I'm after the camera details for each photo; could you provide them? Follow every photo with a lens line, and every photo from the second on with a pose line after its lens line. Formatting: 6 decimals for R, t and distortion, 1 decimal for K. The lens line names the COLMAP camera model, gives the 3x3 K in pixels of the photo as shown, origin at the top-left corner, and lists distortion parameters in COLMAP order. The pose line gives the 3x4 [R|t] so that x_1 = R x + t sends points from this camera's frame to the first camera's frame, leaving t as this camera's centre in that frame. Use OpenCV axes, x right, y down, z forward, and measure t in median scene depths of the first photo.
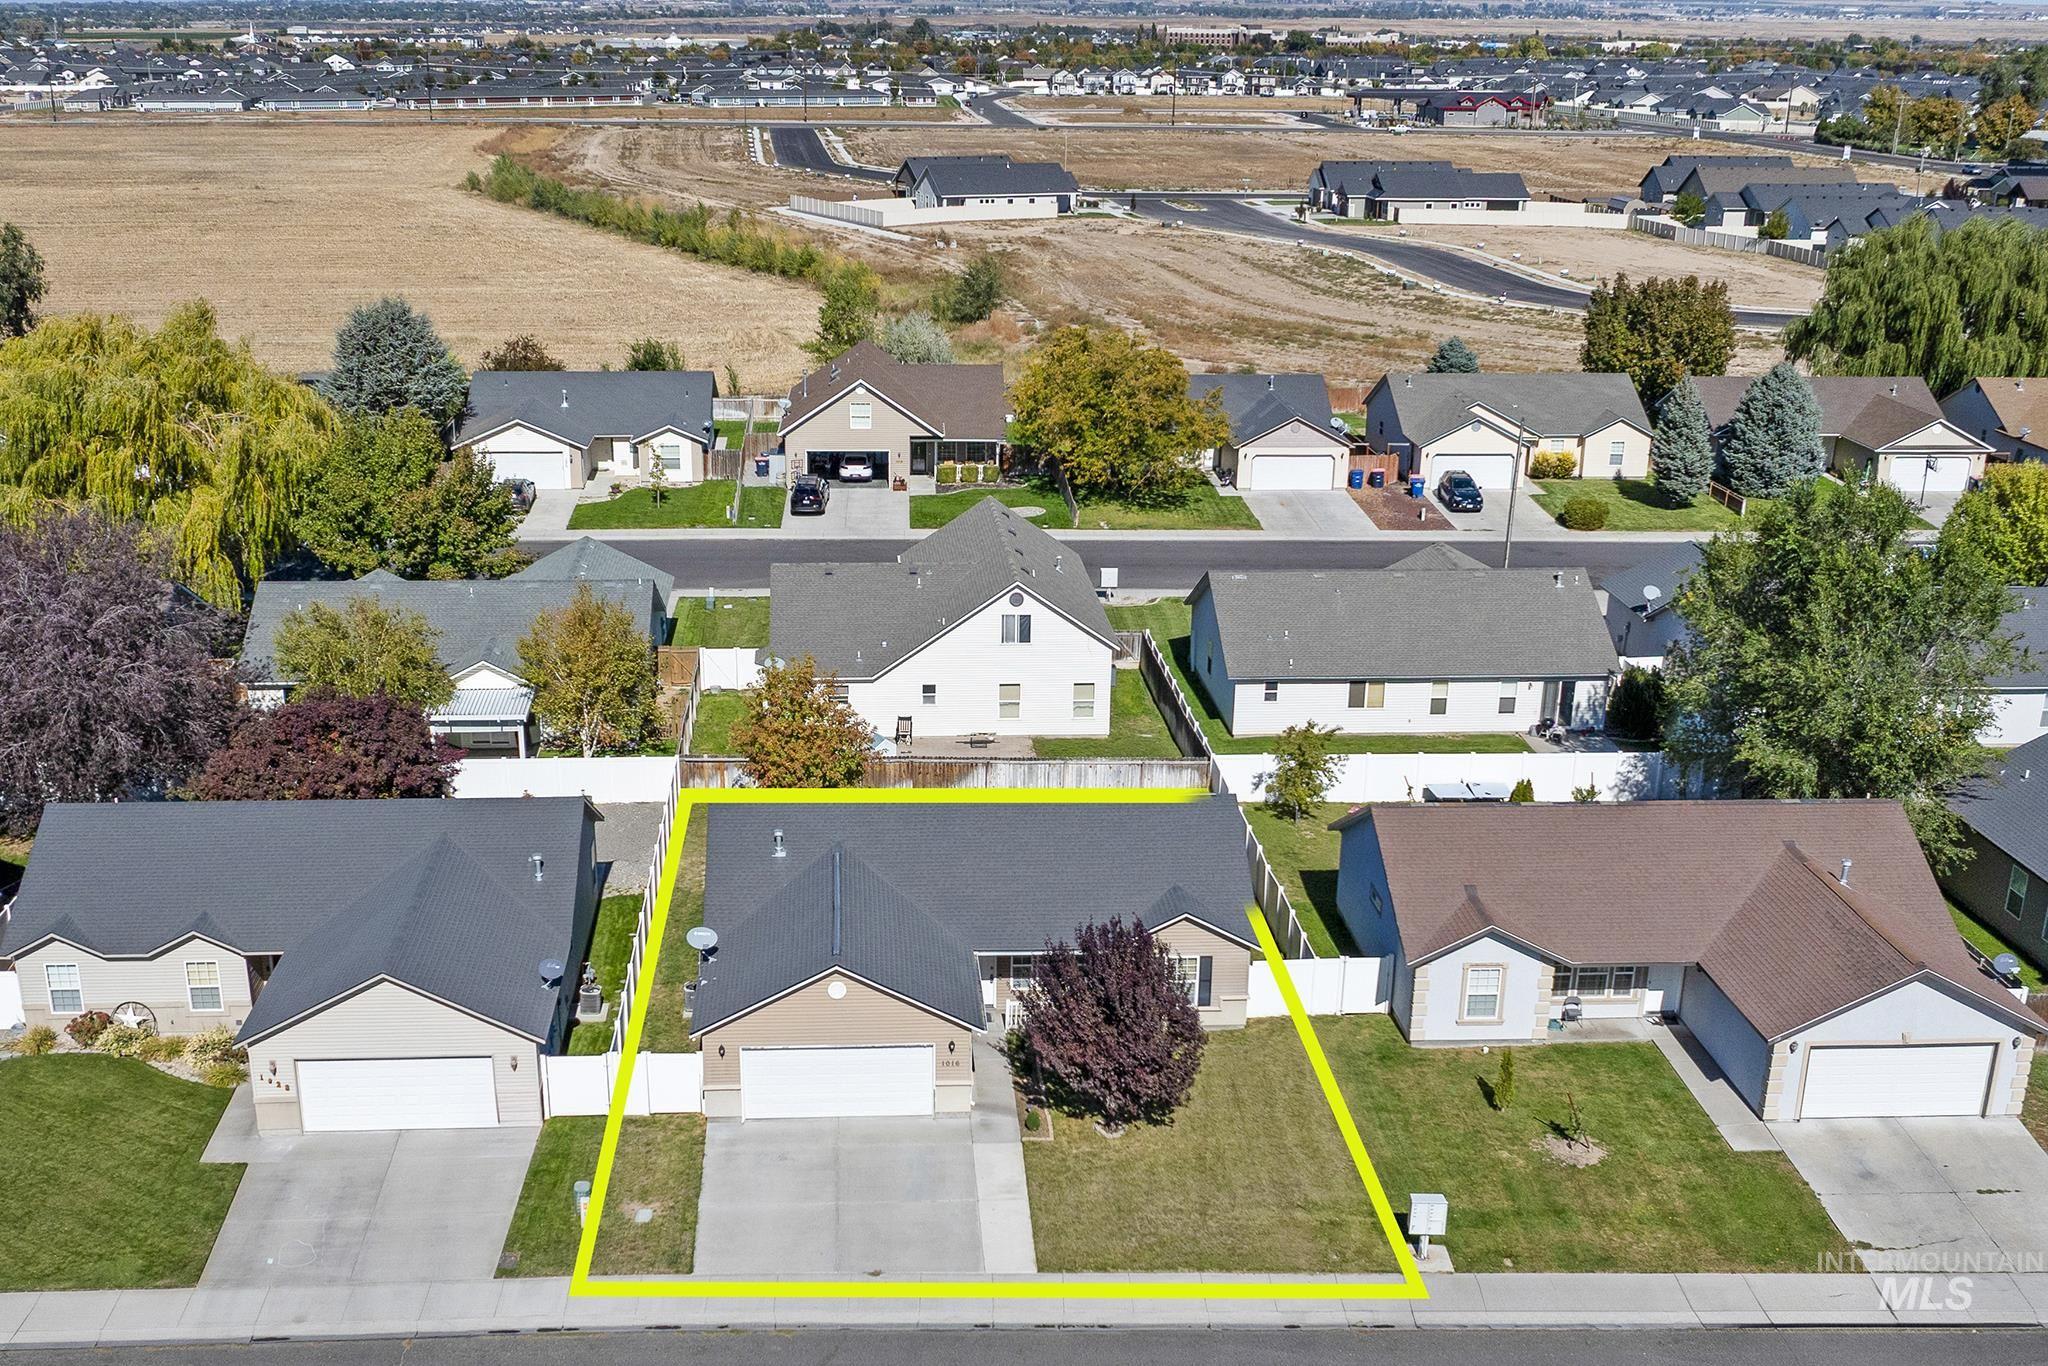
lens RADIAL K [[2226.6, 0, 988.0], [0, 2226.6, 687.8], [0, 0, 1]] dist [0.001194, -0.083621]
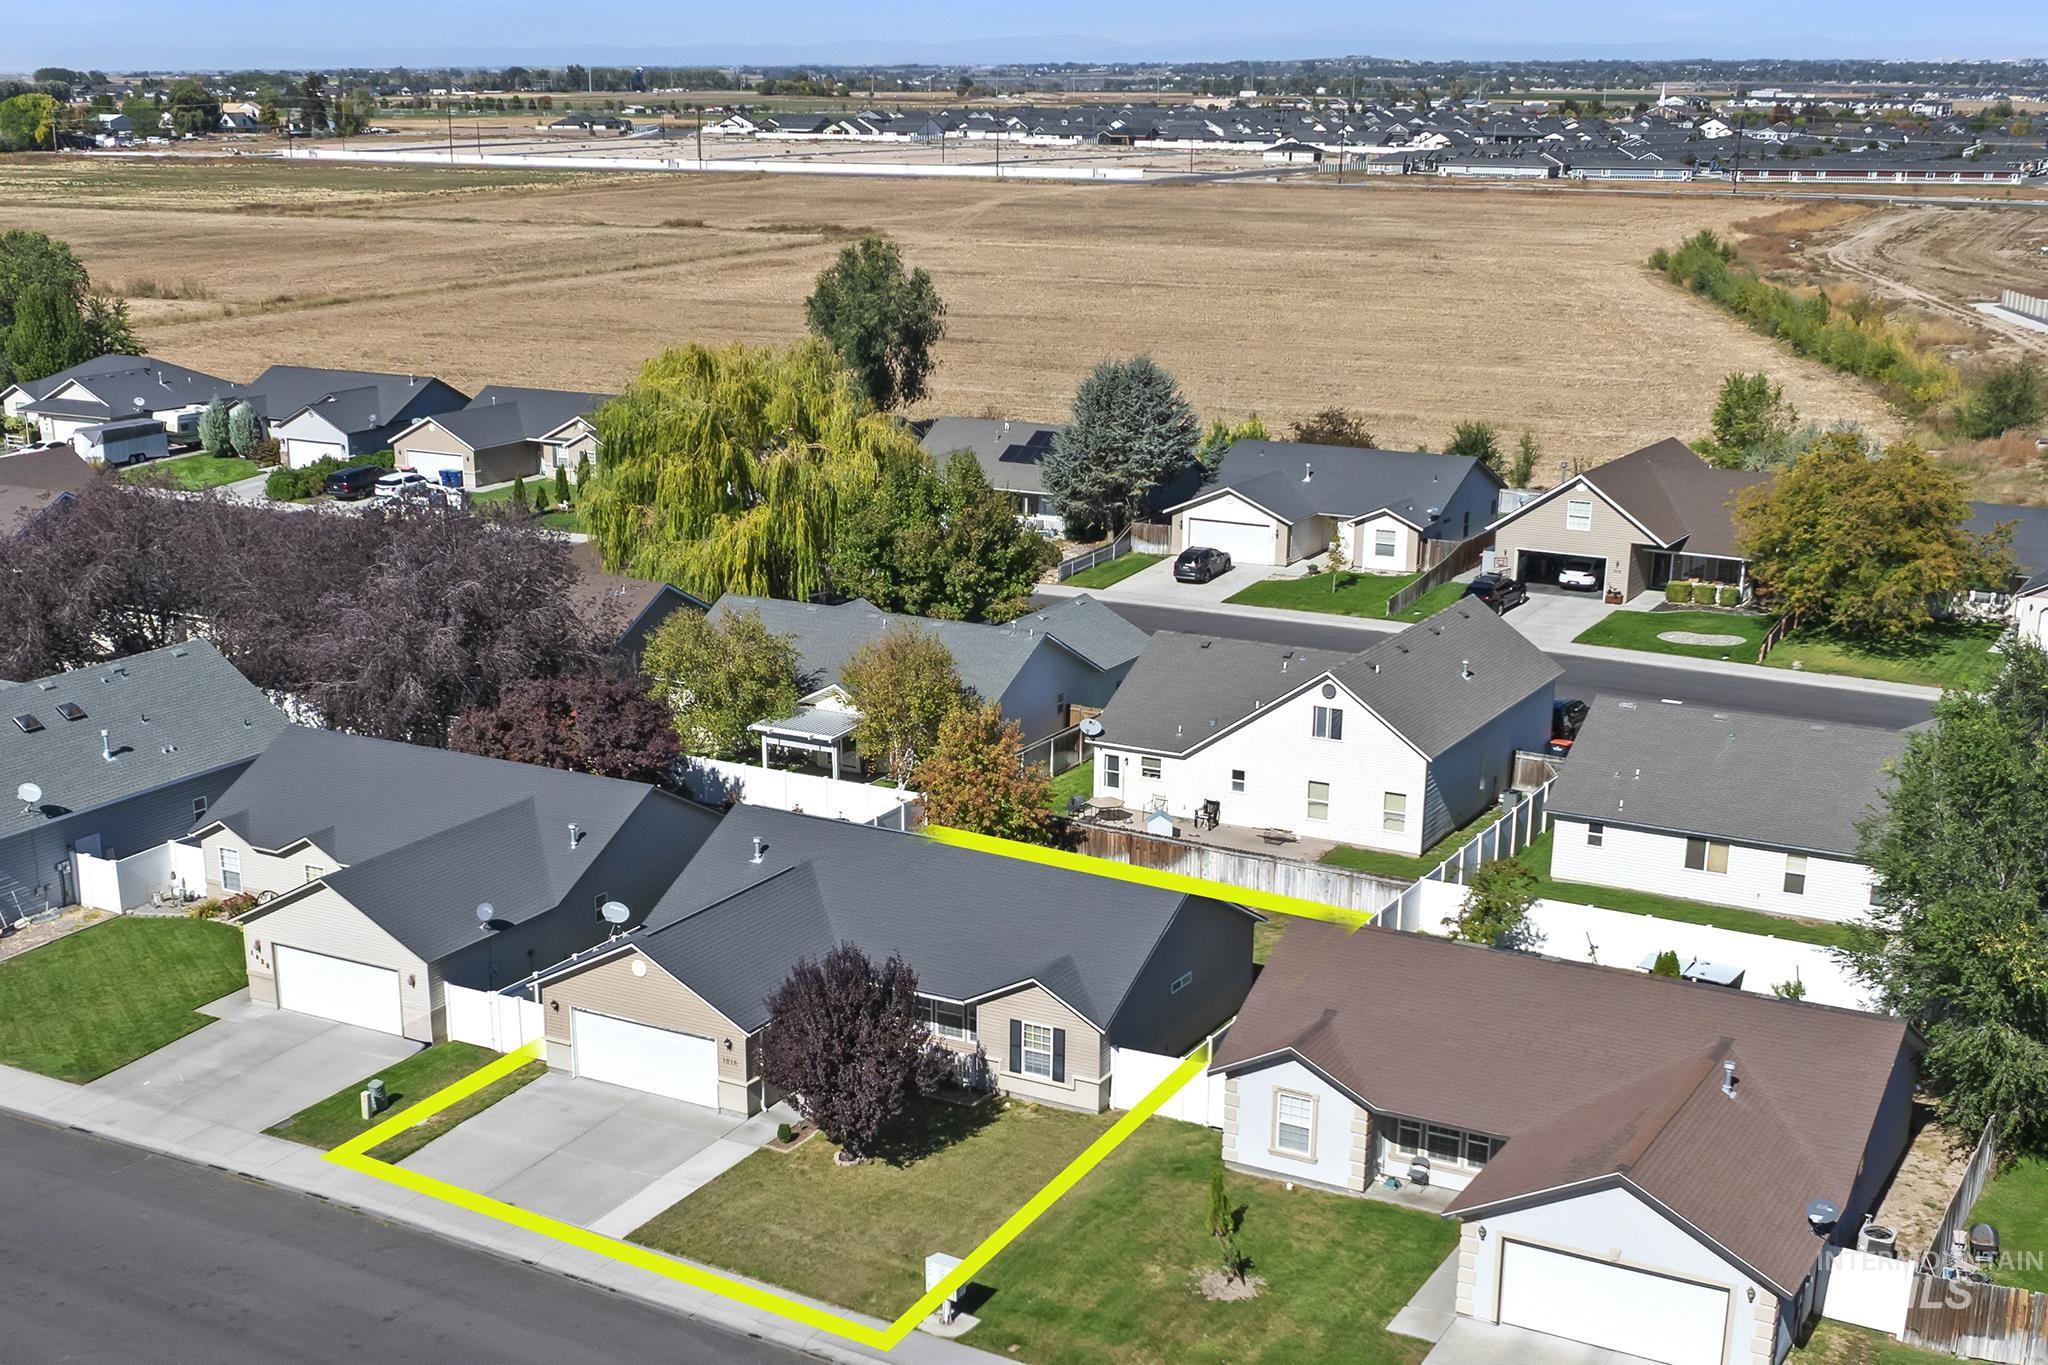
lens RADIAL K [[2580.8, 0, 1024.5], [0, 2580.8, 756.6], [0, 0, 1]] dist [-0.004481, -0.105060]
pose [[0.840473, 0.135381, -0.524669, 0.462066], [-0.154015, 0.988034, 0.008225, -0.002140], [0.519504, 0.073894, 0.851267, 0.021771]]
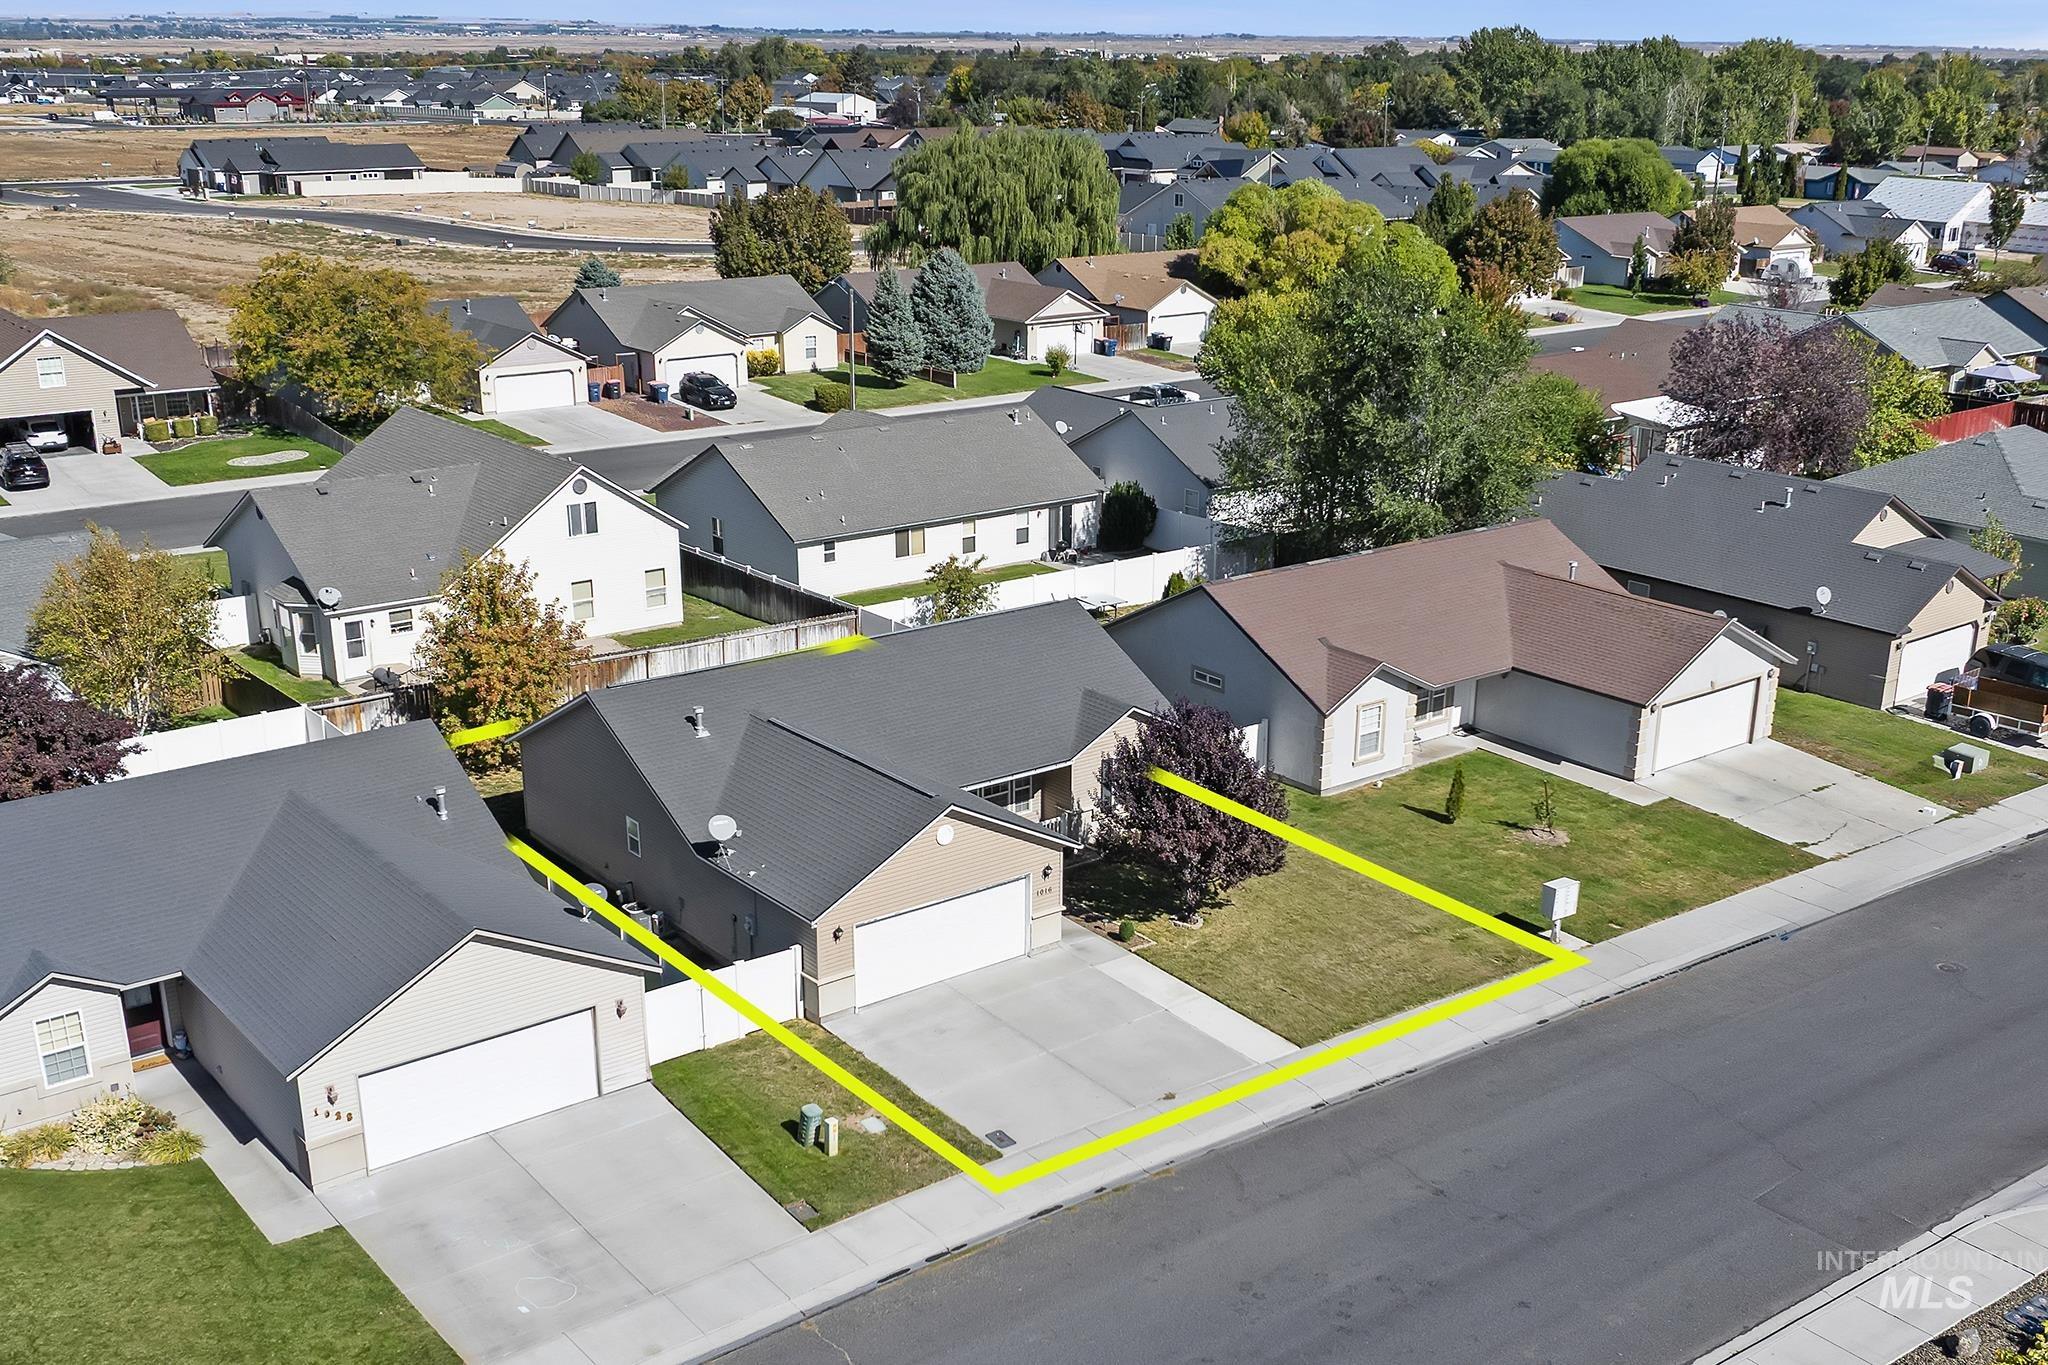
lens RADIAL K [[2113.6, 0, 1080.5], [0, 2113.6, 682.2], [0, 0, 1]] dist [-0.009968, -0.053854]
pose [[0.811778, -0.171288, 0.558280, -0.308776], [0.168610, 0.984048, 0.056749, 0.023936], [-0.559095, 0.048064, 0.827709, 0.172384]]
